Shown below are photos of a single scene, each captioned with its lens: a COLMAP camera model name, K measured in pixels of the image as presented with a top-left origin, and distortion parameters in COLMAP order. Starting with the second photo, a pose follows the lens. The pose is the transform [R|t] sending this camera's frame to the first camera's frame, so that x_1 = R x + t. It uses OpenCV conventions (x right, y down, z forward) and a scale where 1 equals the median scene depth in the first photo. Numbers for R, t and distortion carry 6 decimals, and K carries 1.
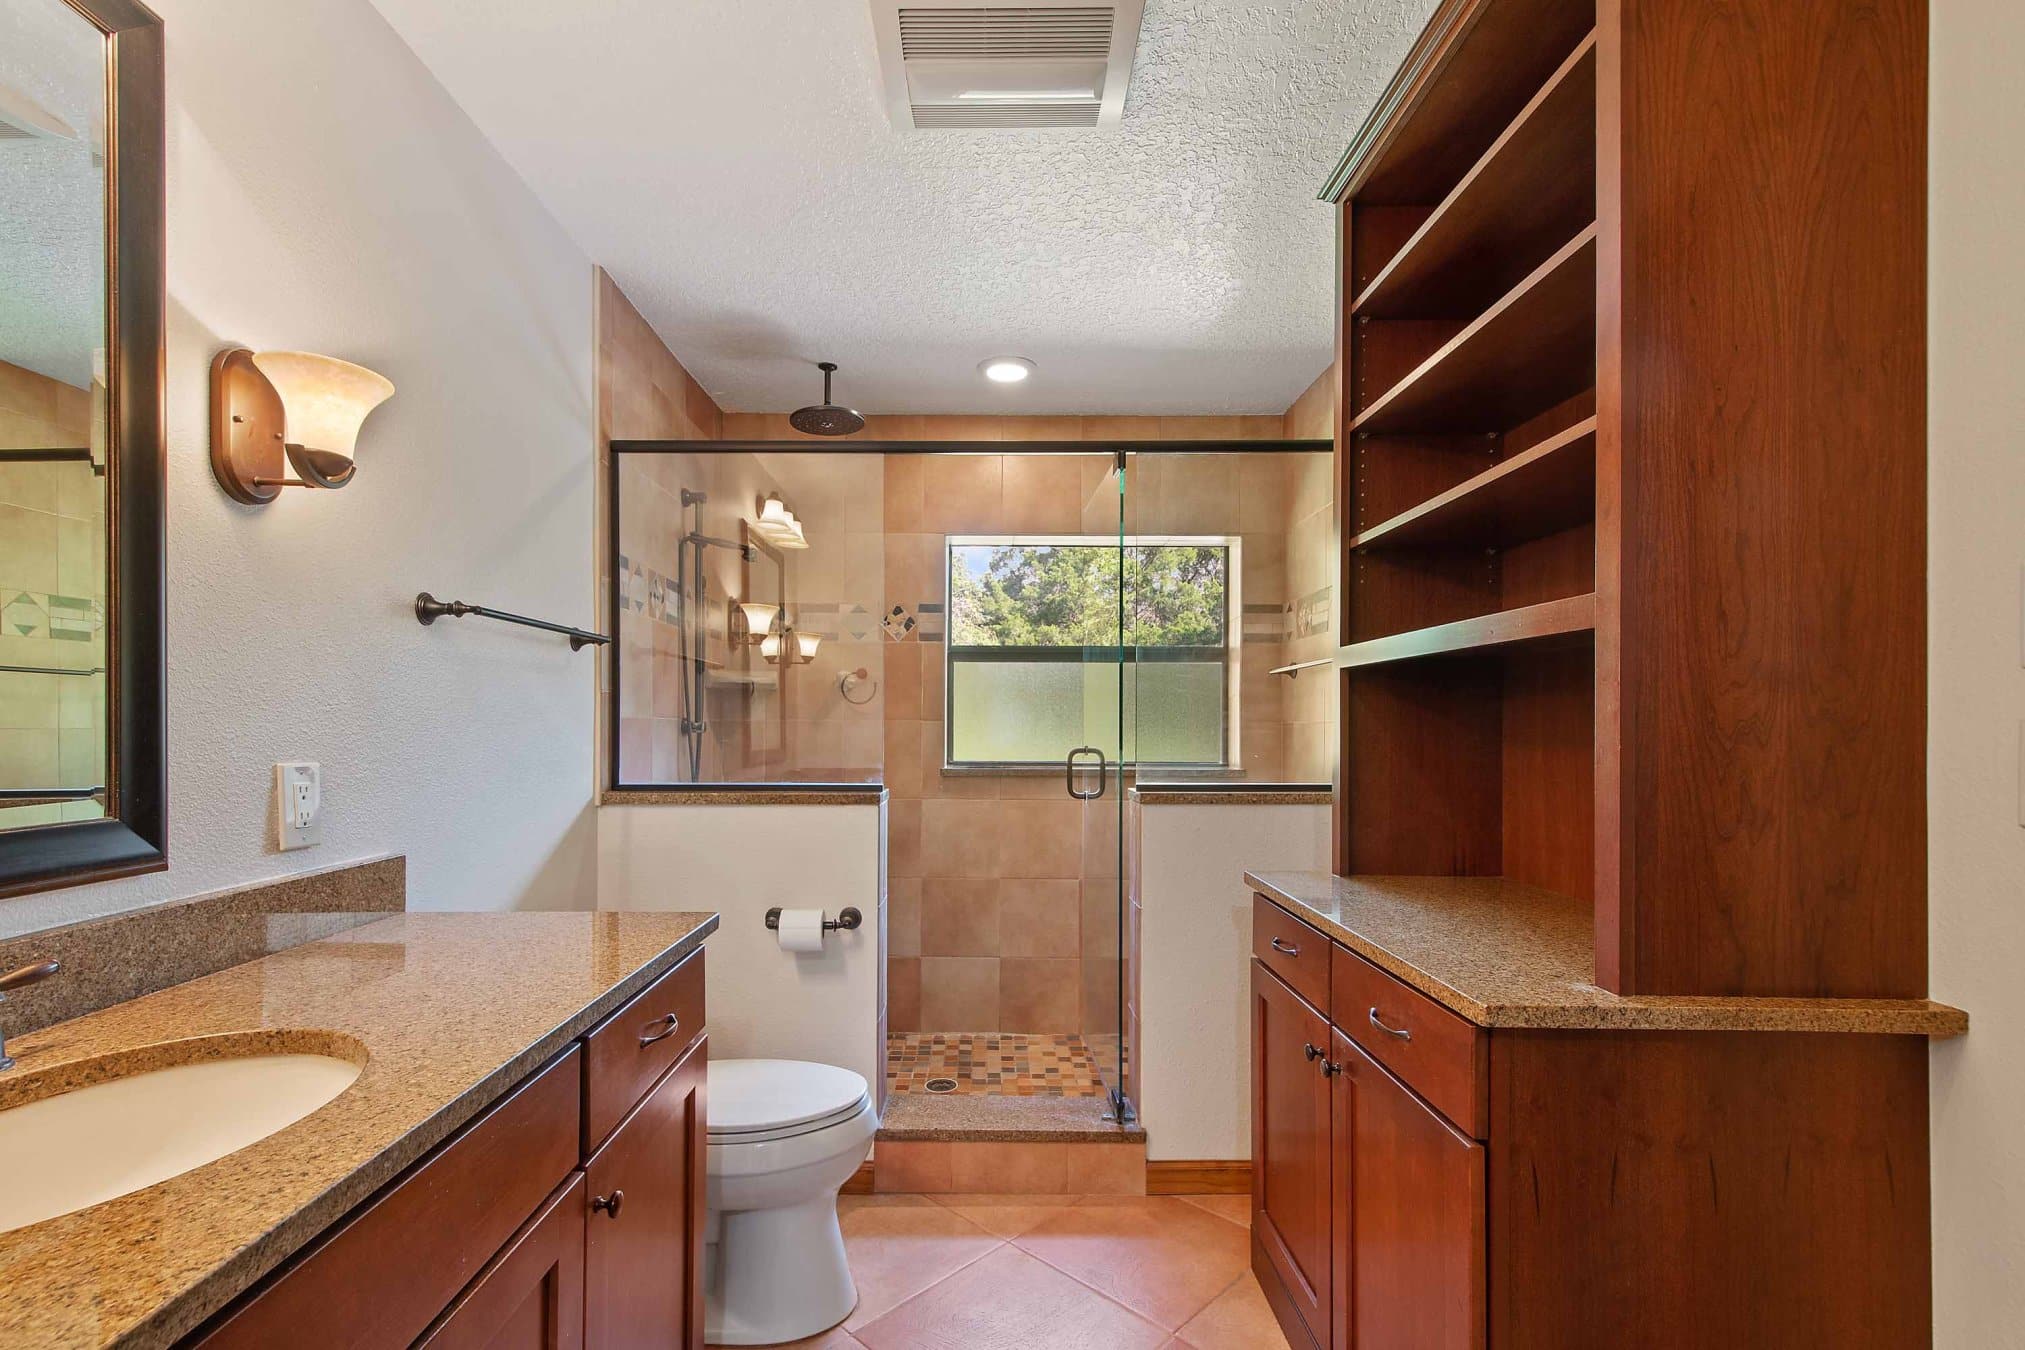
lens RADIAL K [[917.1, 0, 995.4], [0, 917.1, 721.1], [0, 0, 1]] dist [0.016807, -0.001058]
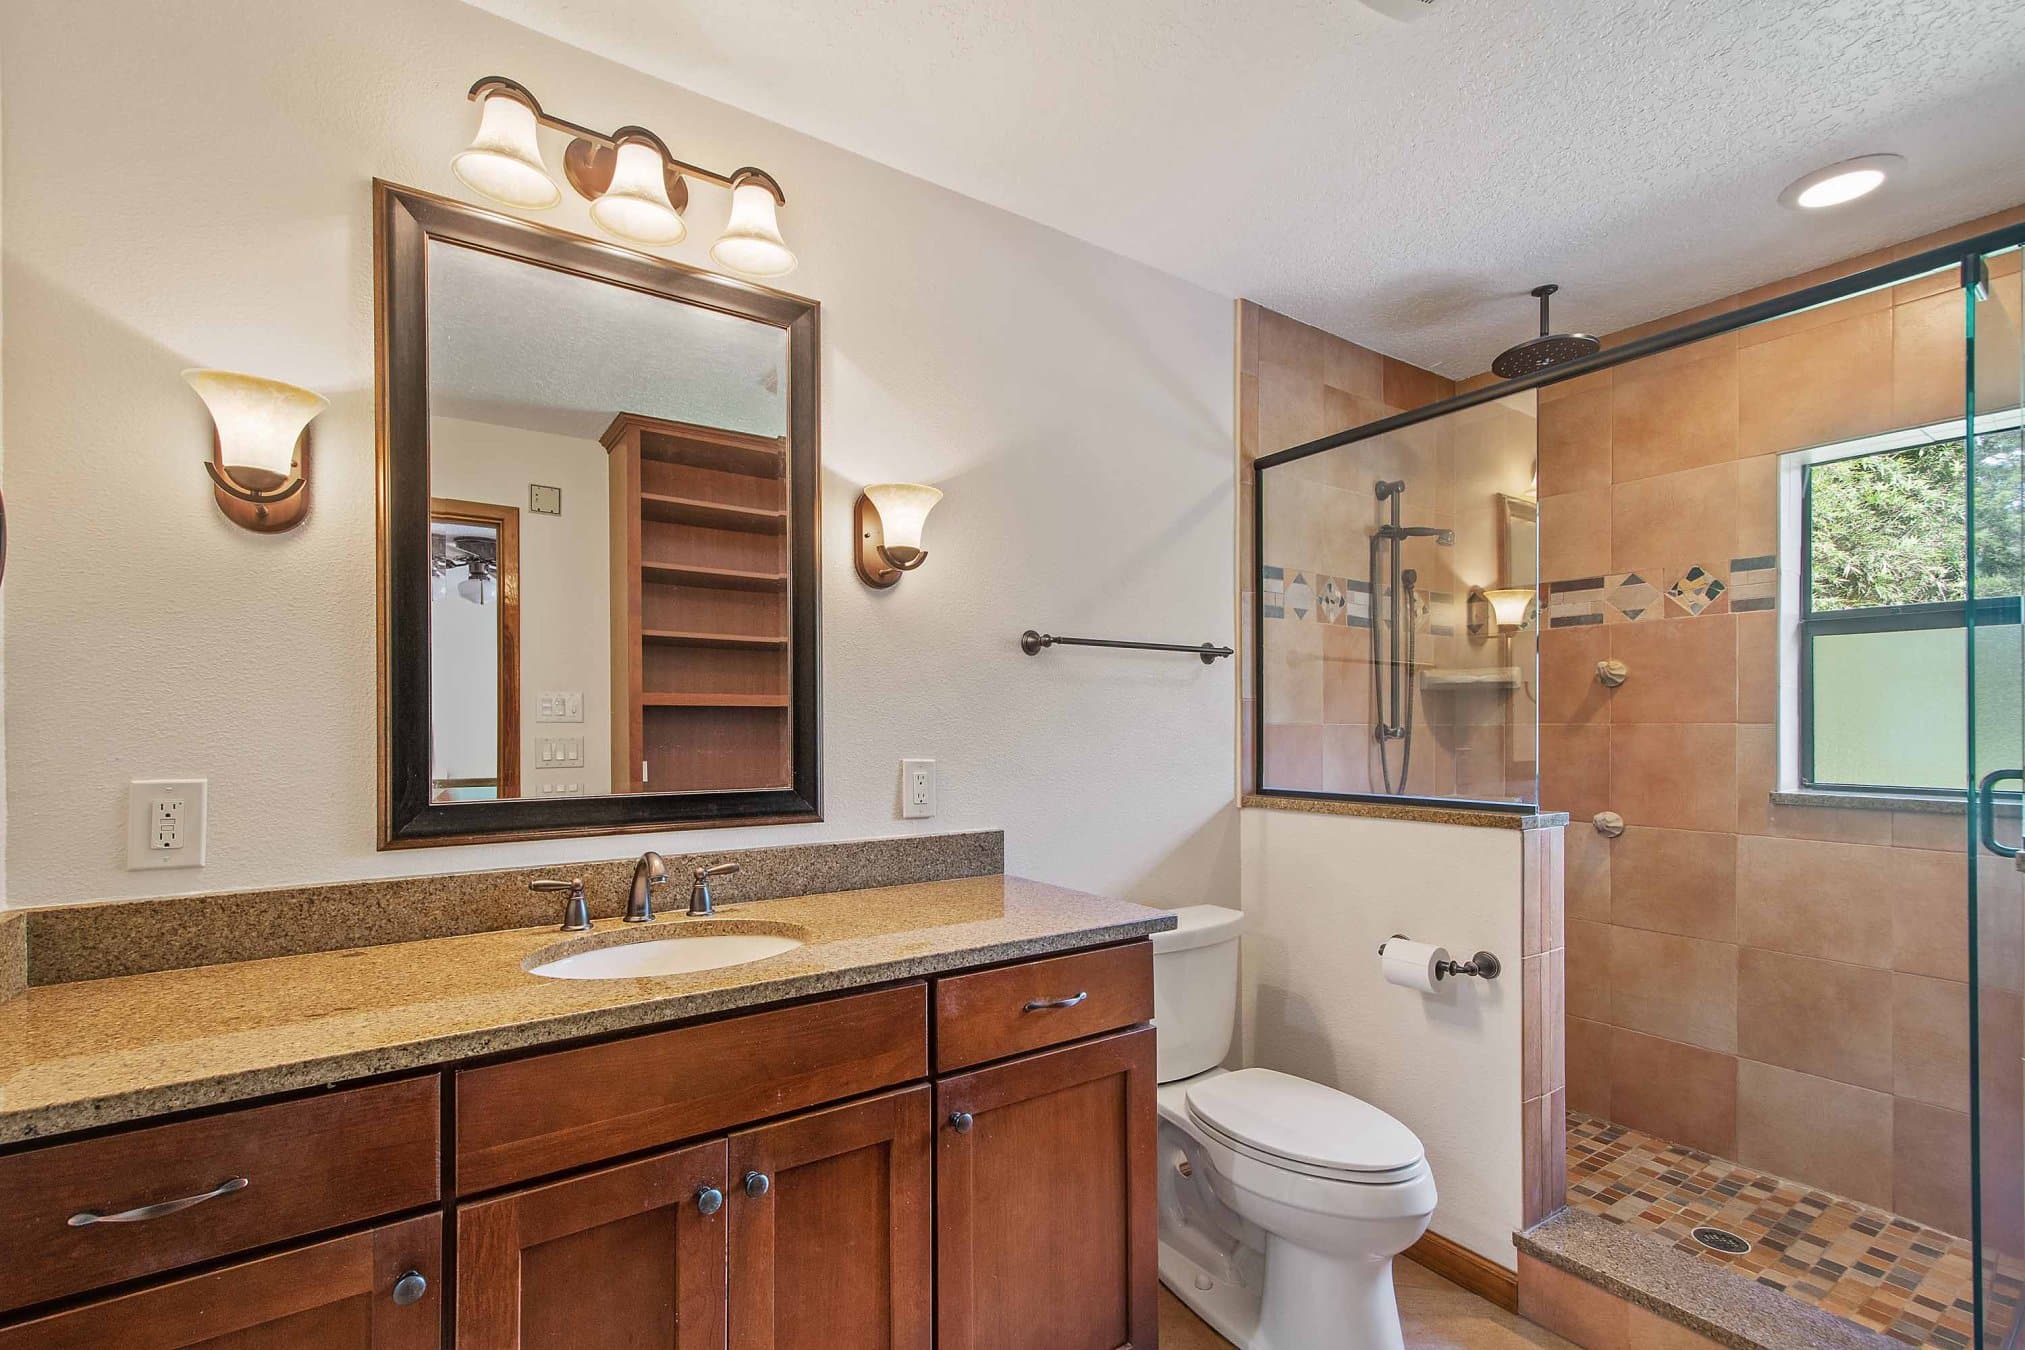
lens RADIAL K [[917.1, 0, 956.1], [0, 917.1, 723.4], [0, 0, 1]] dist [0.016807, -0.001058]
pose [[0.545250, -0.007698, -0.838238, 0.238180], [0.006596, 0.999966, -0.004893, -0.001644], [0.838247, -0.002861, 0.545283, 0.125870]]
